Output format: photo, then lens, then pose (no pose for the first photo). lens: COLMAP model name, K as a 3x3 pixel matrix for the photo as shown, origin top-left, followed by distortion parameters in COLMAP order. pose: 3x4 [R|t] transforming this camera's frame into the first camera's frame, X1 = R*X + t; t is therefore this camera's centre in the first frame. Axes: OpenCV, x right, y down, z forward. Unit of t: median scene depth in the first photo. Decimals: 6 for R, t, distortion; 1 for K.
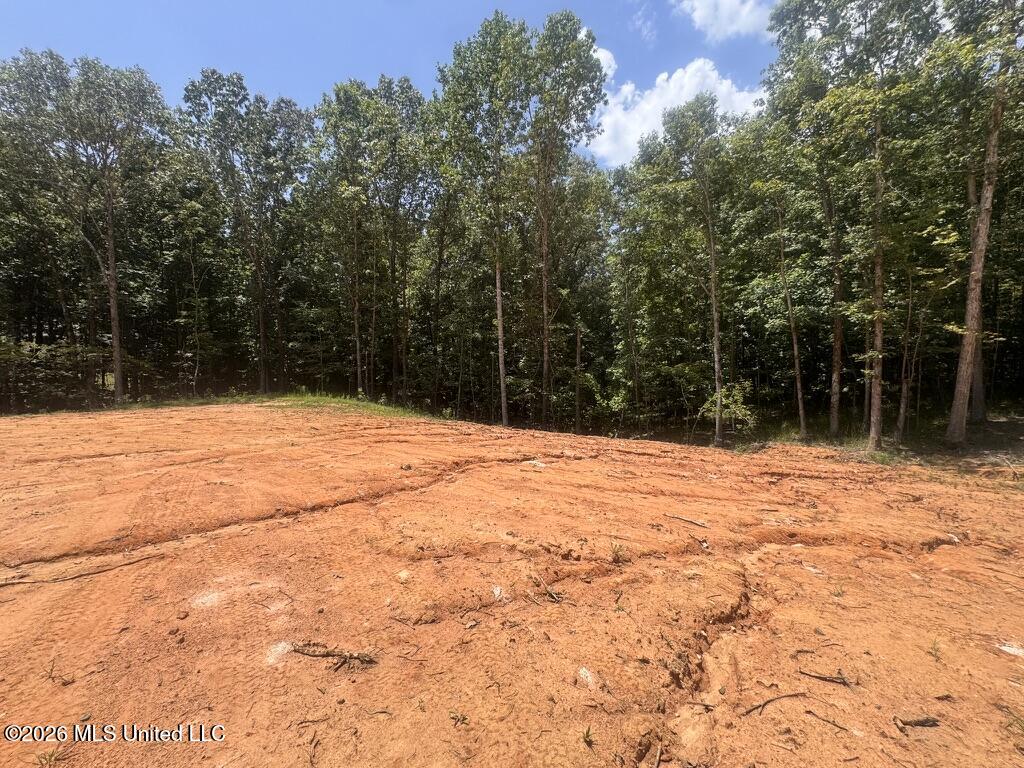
lens RADIAL K [[406.9, 0, 505.5], [0, 406.9, 383.2], [0, 0, 1]] dist [-0.003147, 0.000286]
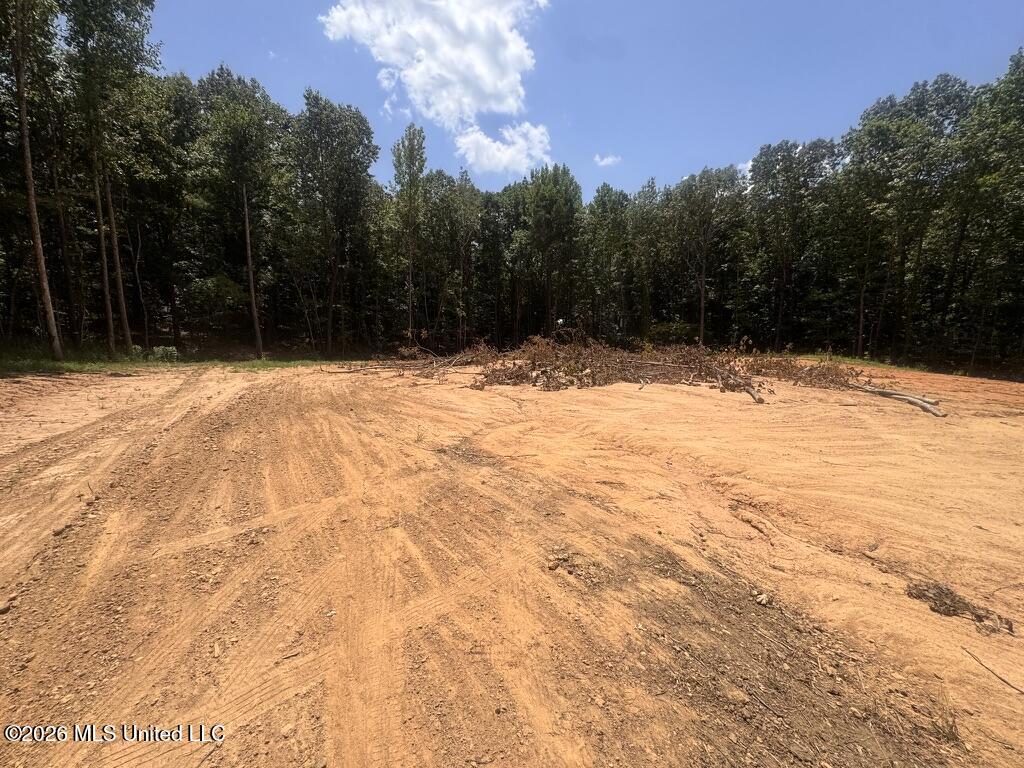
lens RADIAL K [[406.9, 0, 511.4], [0, 406.9, 383.4], [0, 0, 1]] dist [-0.003147, 0.000286]
pose [[0.582080, 0.103063, -0.806574, 0.056905], [-0.033139, 0.994118, 0.103112, 0.015683], [0.812456, -0.033290, 0.582071, -0.712246]]
